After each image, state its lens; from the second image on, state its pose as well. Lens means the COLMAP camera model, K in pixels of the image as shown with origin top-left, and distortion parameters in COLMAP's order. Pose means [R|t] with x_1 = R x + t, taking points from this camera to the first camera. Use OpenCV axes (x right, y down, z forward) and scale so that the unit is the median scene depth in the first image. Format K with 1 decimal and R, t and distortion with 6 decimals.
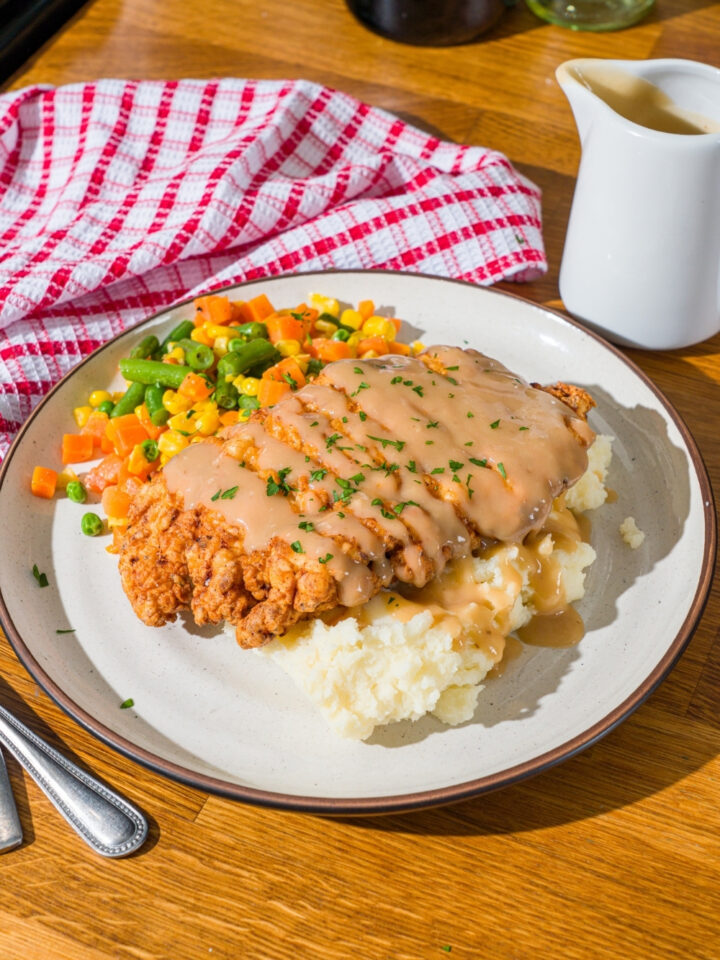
lens RADIAL K [[1594.5, 0, 360.0], [0, 1594.5, 480.0], [0, 0, 1]] dist [0.047827, -0.087818]
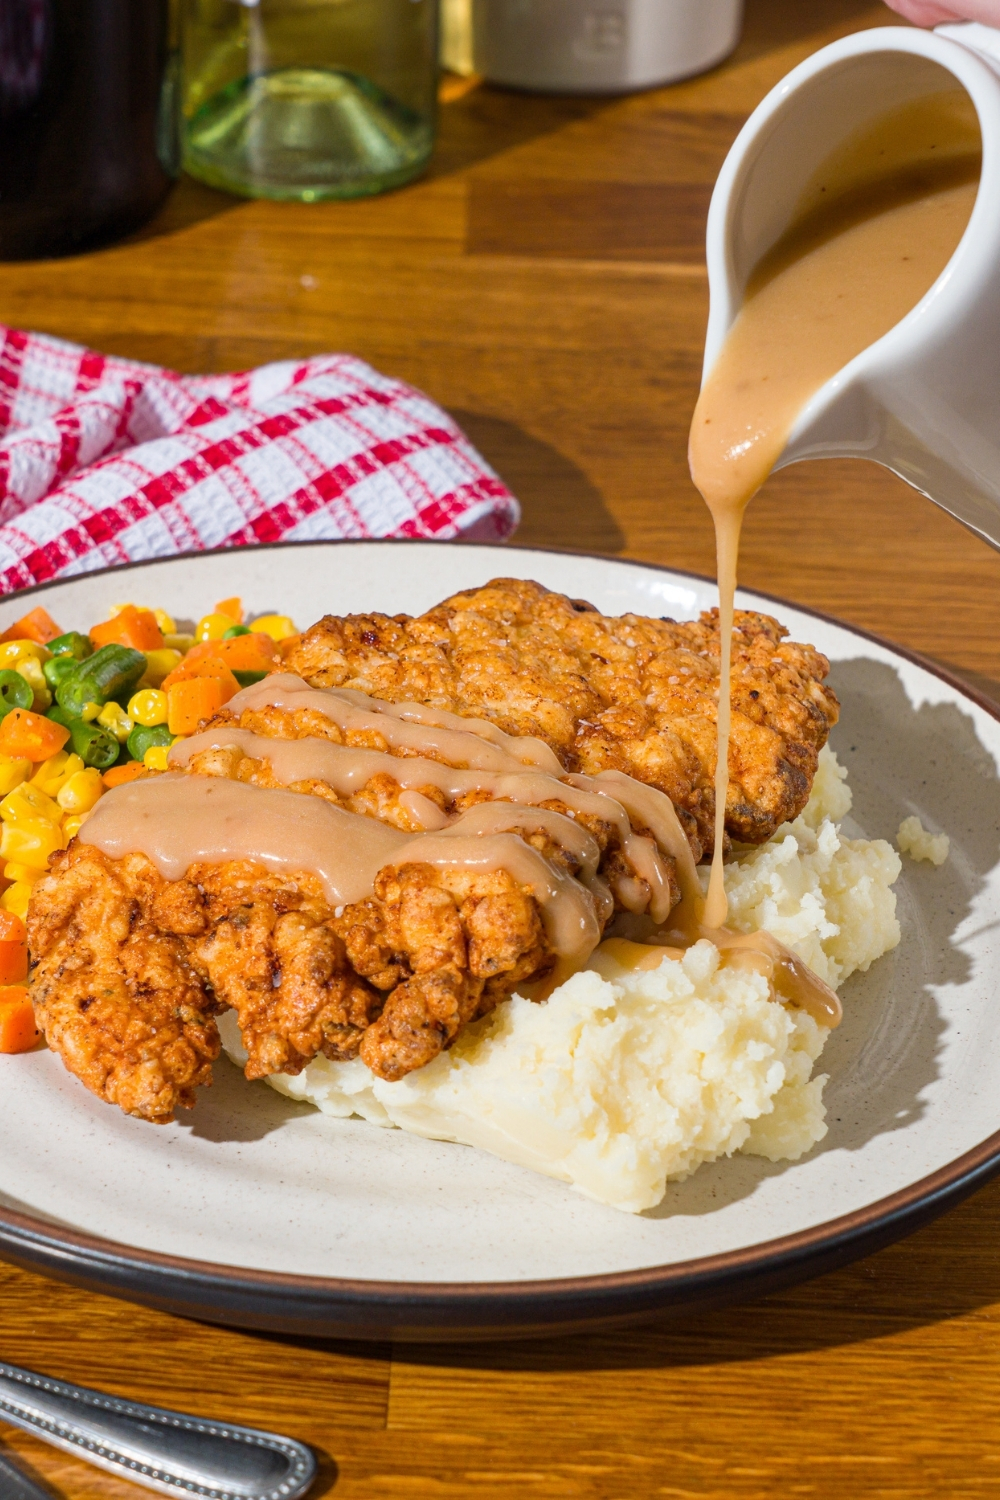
lens RADIAL K [[4135.8, 0, 367.6], [0, 4135.8, 815.0], [0, 0, 1]] dist [-0.059679, 0.953464]
pose [[0.930622, -0.161377, 0.328483, -0.472288], [0.243447, 0.943128, -0.226368, 0.306333], [-0.273271, 0.290632, 0.916982, -0.207696]]
